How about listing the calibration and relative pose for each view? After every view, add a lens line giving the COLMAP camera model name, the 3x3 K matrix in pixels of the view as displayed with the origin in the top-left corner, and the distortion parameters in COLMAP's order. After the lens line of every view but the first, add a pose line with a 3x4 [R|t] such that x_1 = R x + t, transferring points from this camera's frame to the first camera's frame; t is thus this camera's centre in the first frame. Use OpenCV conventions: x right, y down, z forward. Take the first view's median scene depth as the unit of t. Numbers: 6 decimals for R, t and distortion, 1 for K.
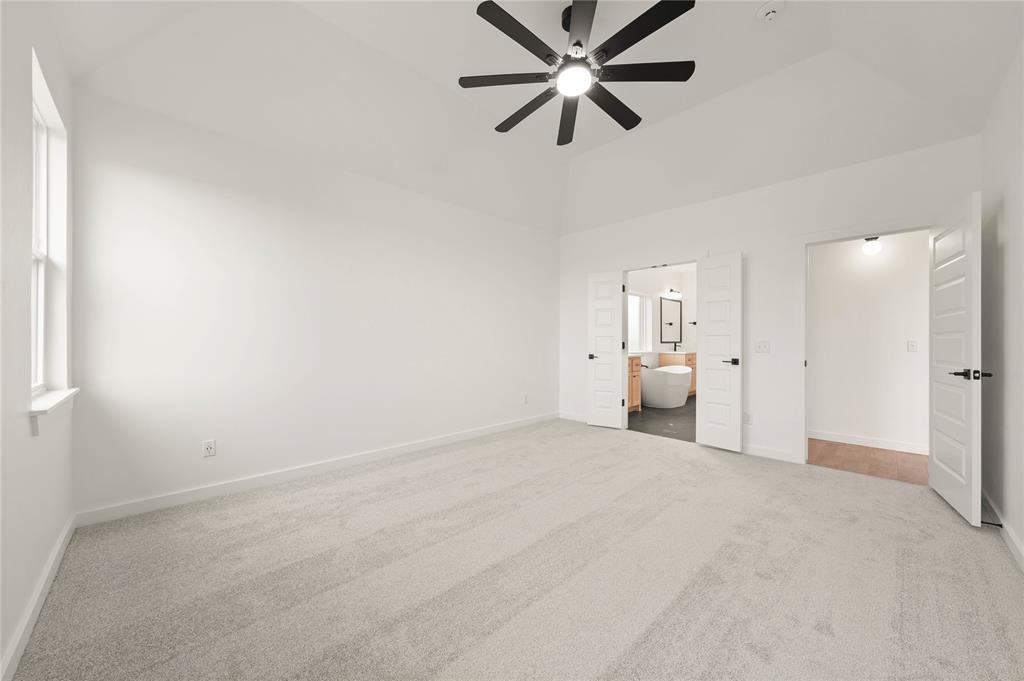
lens RADIAL K [[365.1, 0, 513.5], [0, 365.1, 340.1], [0, 0, 1]] dist [-0.000064, 0.000019]
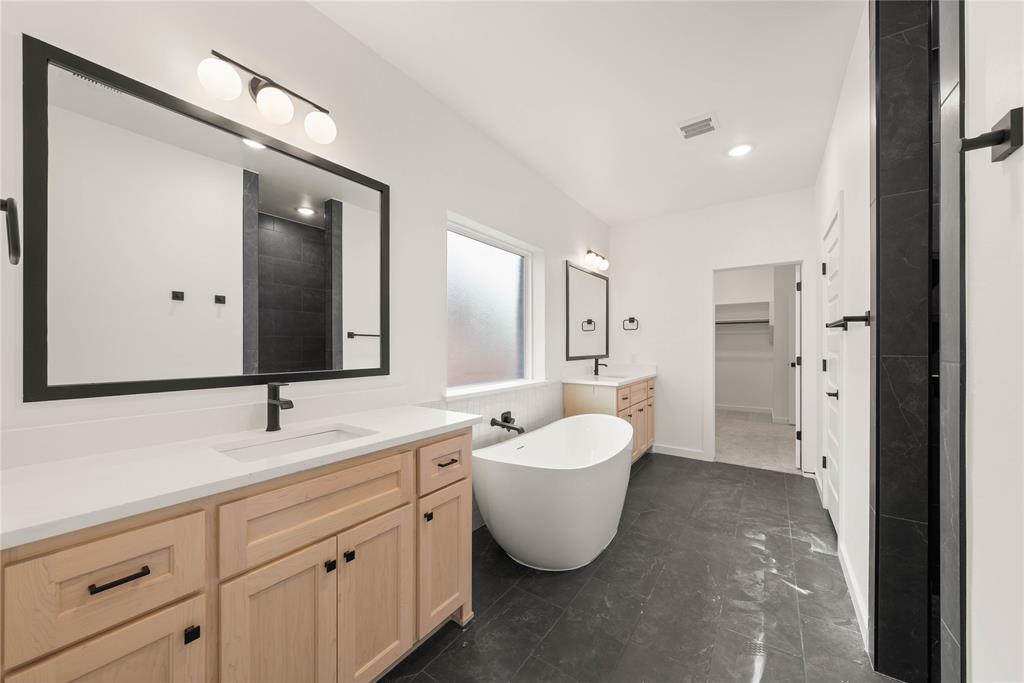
lens RADIAL K [[364.9, 0, 506.3], [0, 364.9, 349.4], [0, 0, 1]] dist [-0.002261, -0.000310]
pose [[0.986993, -0.004049, 0.160709, 0.263924], [0.002947, 0.999970, 0.007096, -0.010272], [-0.160733, -0.006530, 0.986976, 0.576862]]
